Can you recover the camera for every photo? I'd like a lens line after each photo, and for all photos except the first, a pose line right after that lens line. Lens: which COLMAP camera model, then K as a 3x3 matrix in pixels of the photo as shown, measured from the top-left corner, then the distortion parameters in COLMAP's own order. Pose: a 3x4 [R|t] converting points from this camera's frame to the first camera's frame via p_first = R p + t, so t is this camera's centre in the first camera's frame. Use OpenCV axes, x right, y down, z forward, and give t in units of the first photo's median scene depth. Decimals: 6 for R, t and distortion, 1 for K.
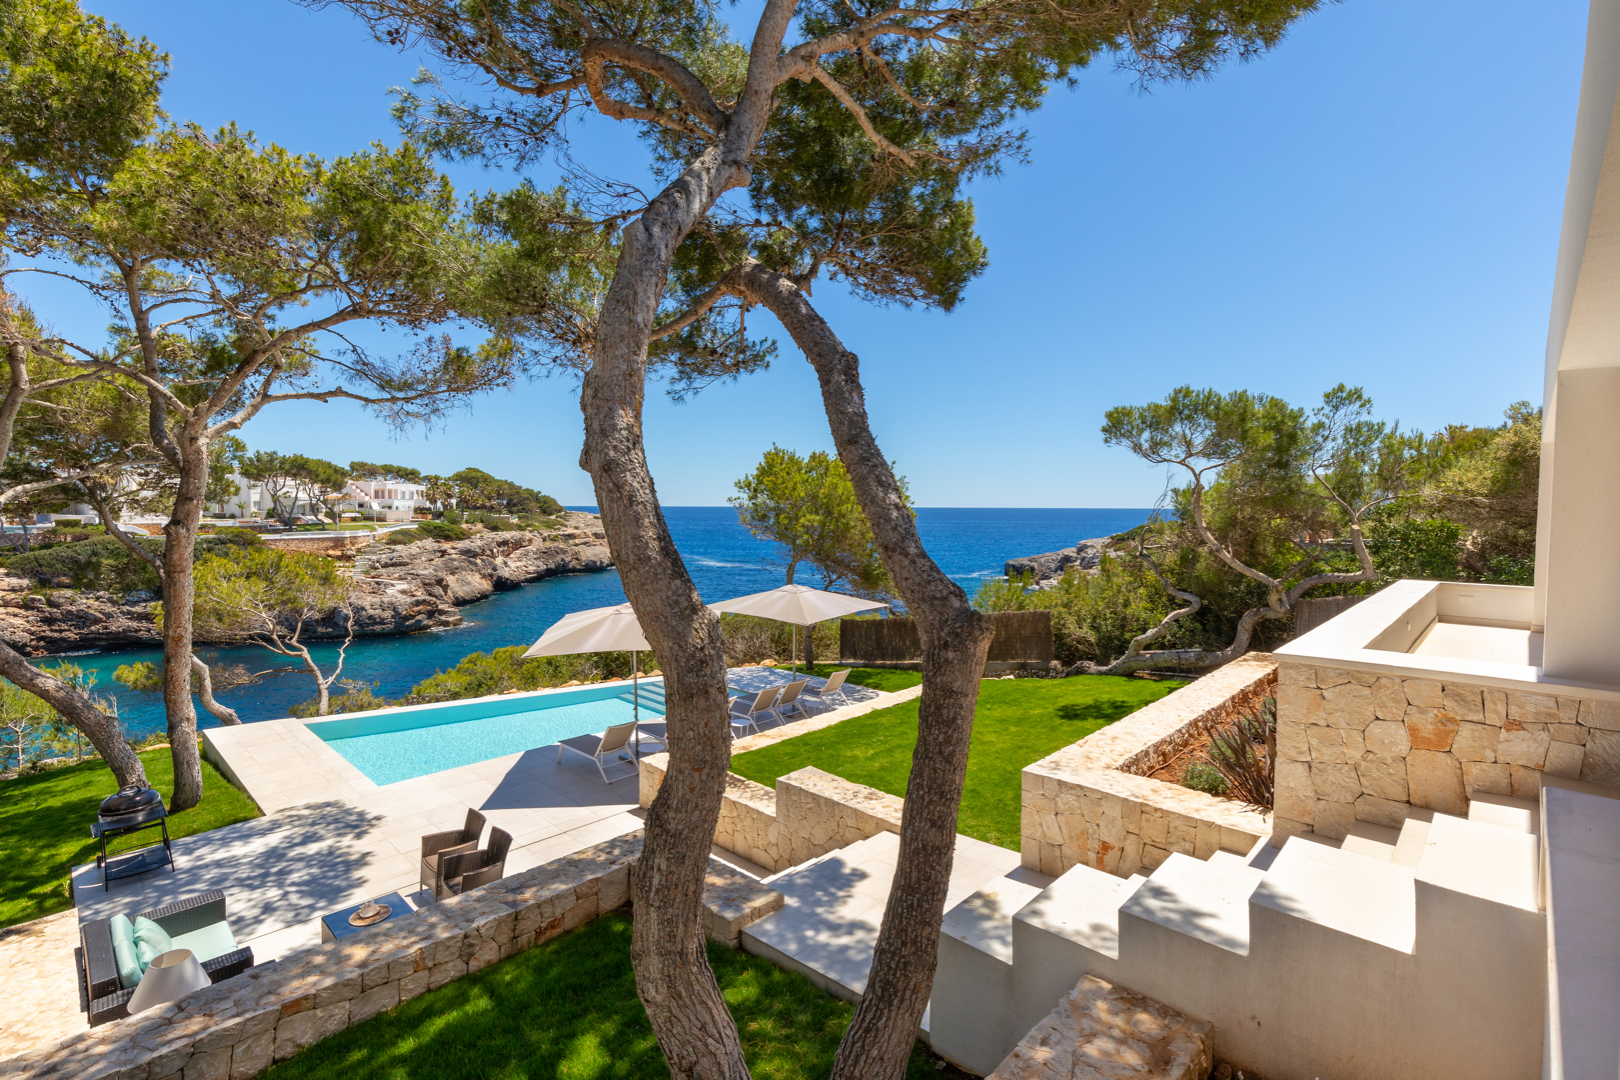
lens RADIAL K [[739.2, 0, 833.4], [0, 739.2, 523.4], [0, 0, 1]] dist [-0.001257, 0.000978]
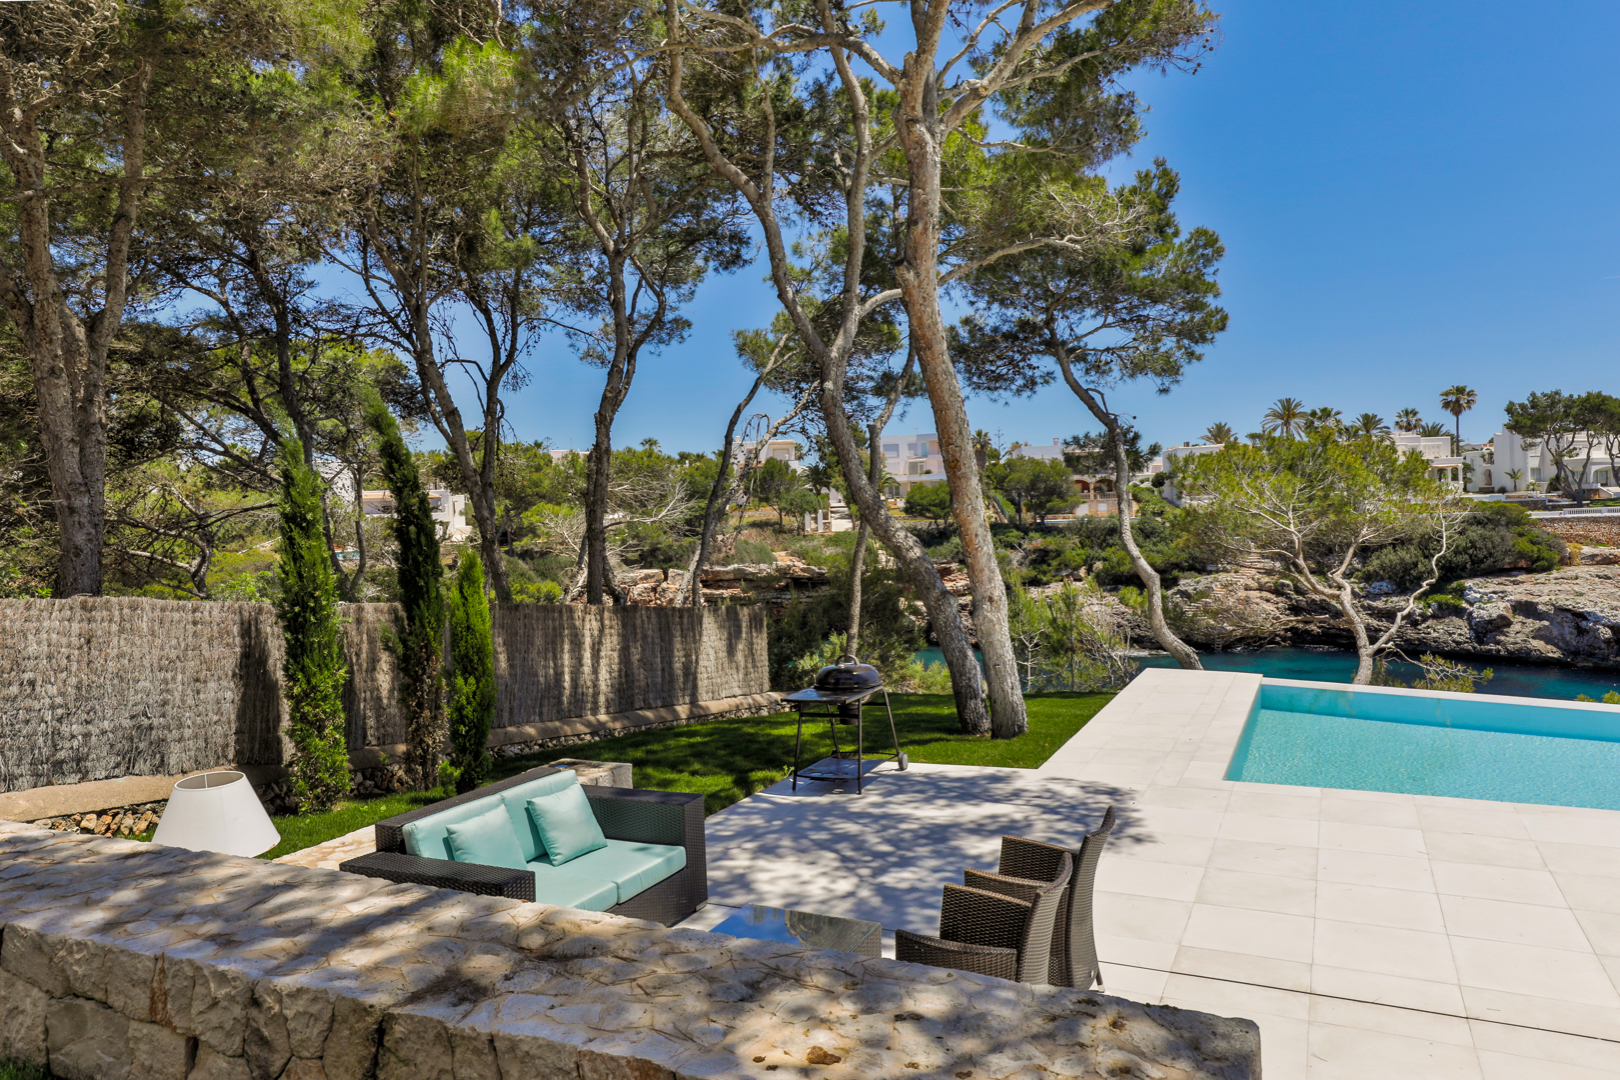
lens RADIAL K [[1076.1, 0, 832.7], [0, 1076.1, 549.1], [0, 0, 1]] dist [0.034447, 0.001570]
pose [[0.304922, 0.014756, -0.952263, -0.002596], [0.011748, 0.999746, 0.019254, 0.027175], [0.952305, -0.017058, 0.304671, 0.079085]]
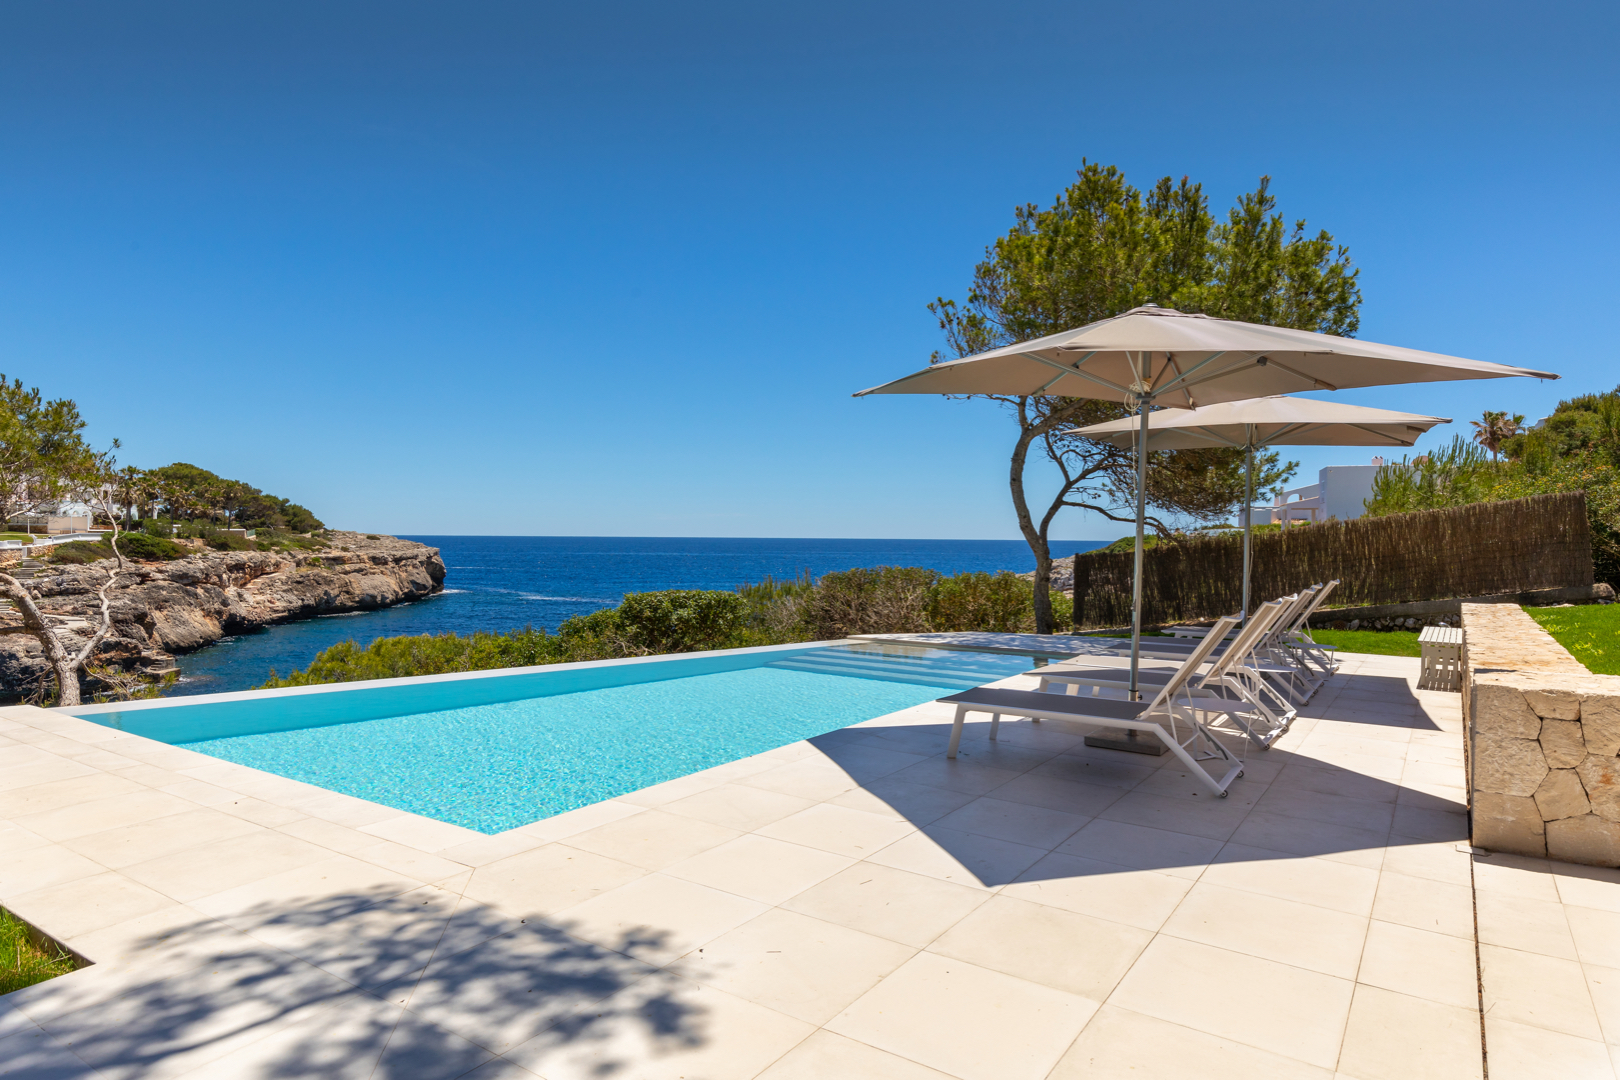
lens RADIAL K [[940.2, 0, 838.0], [0, 940.2, 521.8], [0, 0, 1]] dist [-0.000808, -0.001306]
pose [[0.986008, 0.002799, 0.166677, -0.080003], [0.003638, 0.999259, -0.038305, 0.036852], [-0.166661, 0.038376, 0.985267, 0.091825]]
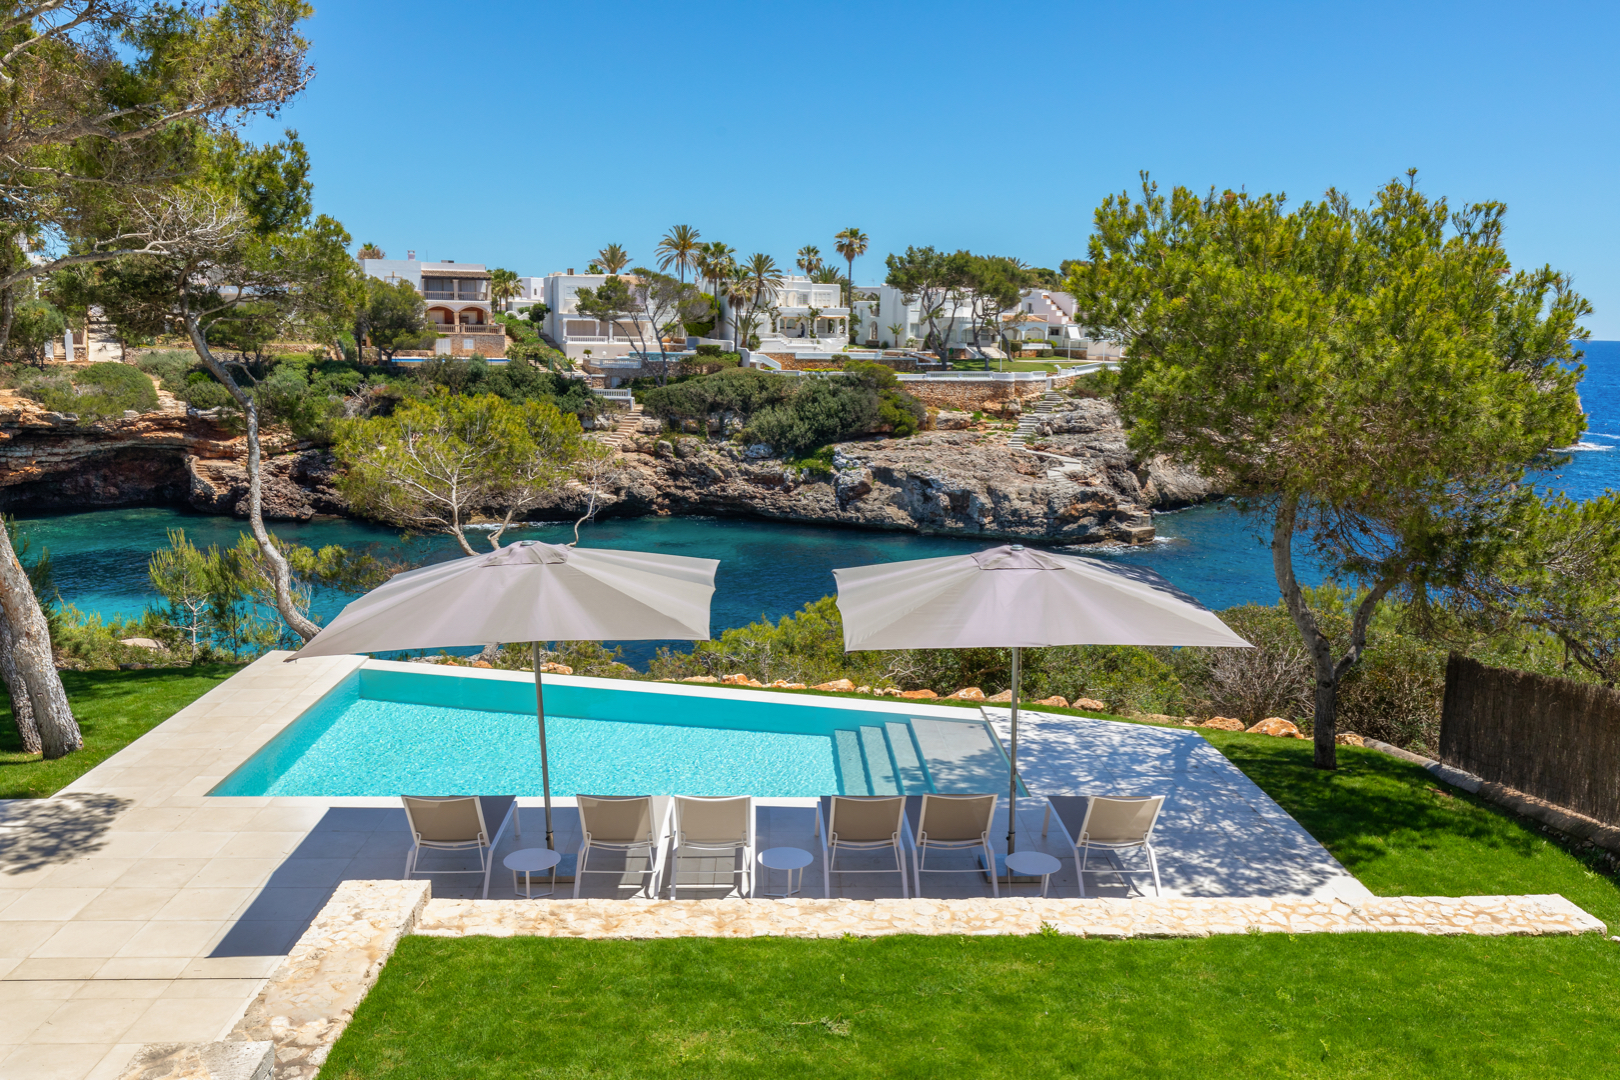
lens RADIAL K [[1351.3, 0, 831.2], [0, 1351.3, 553.9], [0, 0, 1]] dist [0.010565, 0.004210]
pose [[0.707359, 0.126399, -0.695461, 0.071889], [-0.031434, 0.988534, 0.147693, -0.002605], [0.706155, -0.082611, 0.703222, 0.088063]]
